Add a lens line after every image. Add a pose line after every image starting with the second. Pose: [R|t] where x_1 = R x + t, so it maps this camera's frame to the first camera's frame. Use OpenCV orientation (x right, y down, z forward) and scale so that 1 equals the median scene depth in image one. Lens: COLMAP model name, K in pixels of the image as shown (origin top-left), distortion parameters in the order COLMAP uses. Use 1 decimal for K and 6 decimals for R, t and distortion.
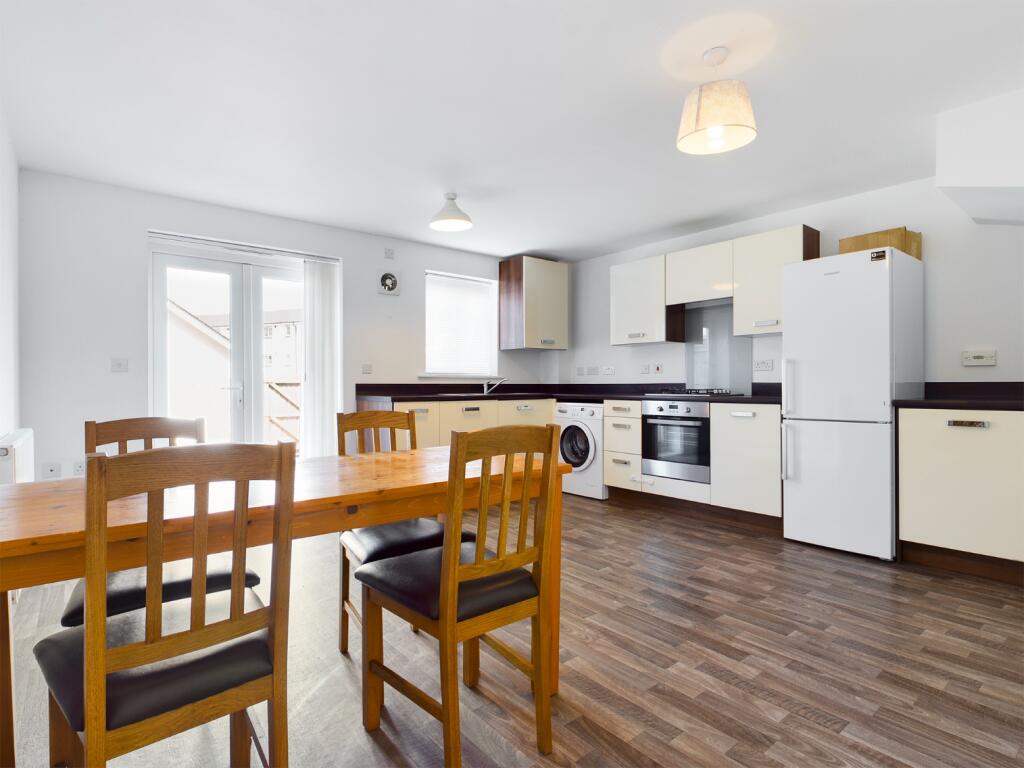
lens RADIAL K [[531.9, 0, 513.8], [0, 531.9, 385.4], [0, 0, 1]] dist [0.001320, 0.001281]
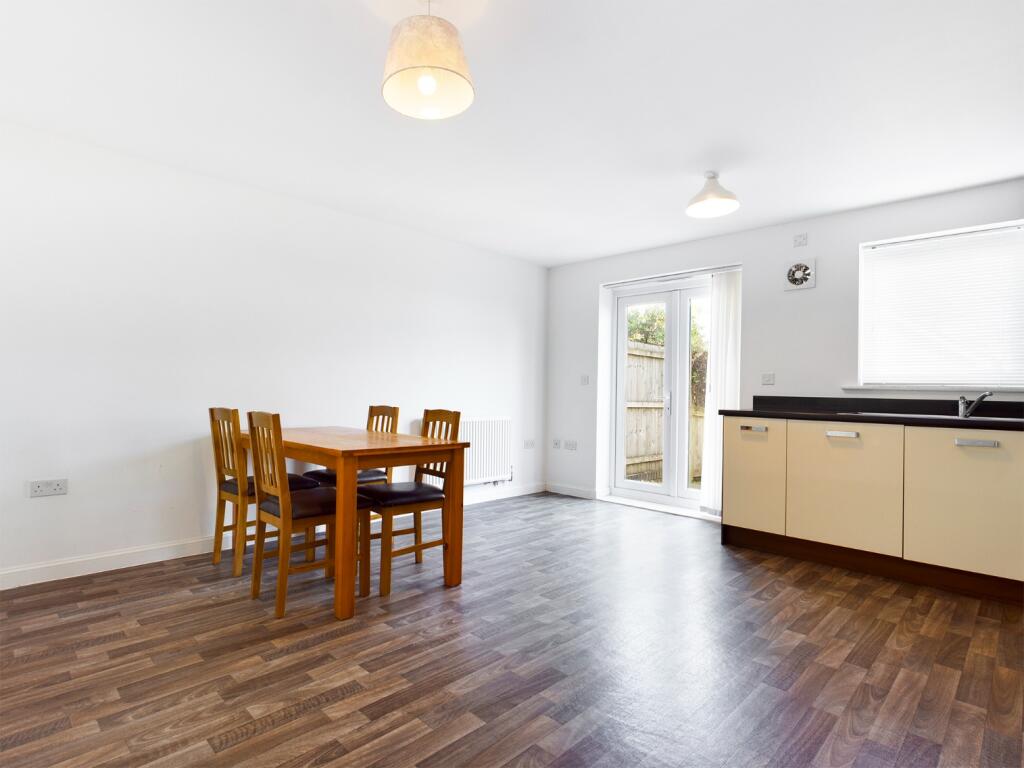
lens RADIAL K [[531.9, 0, 513.8], [0, 531.9, 385.4], [0, 0, 1]] dist [0.001320, 0.001281]
pose [[0.115660, -0.006781, -0.993266, 0.904423], [-0.021308, 0.999730, -0.009306, -0.005585], [0.993060, 0.022241, 0.115484, 0.780335]]
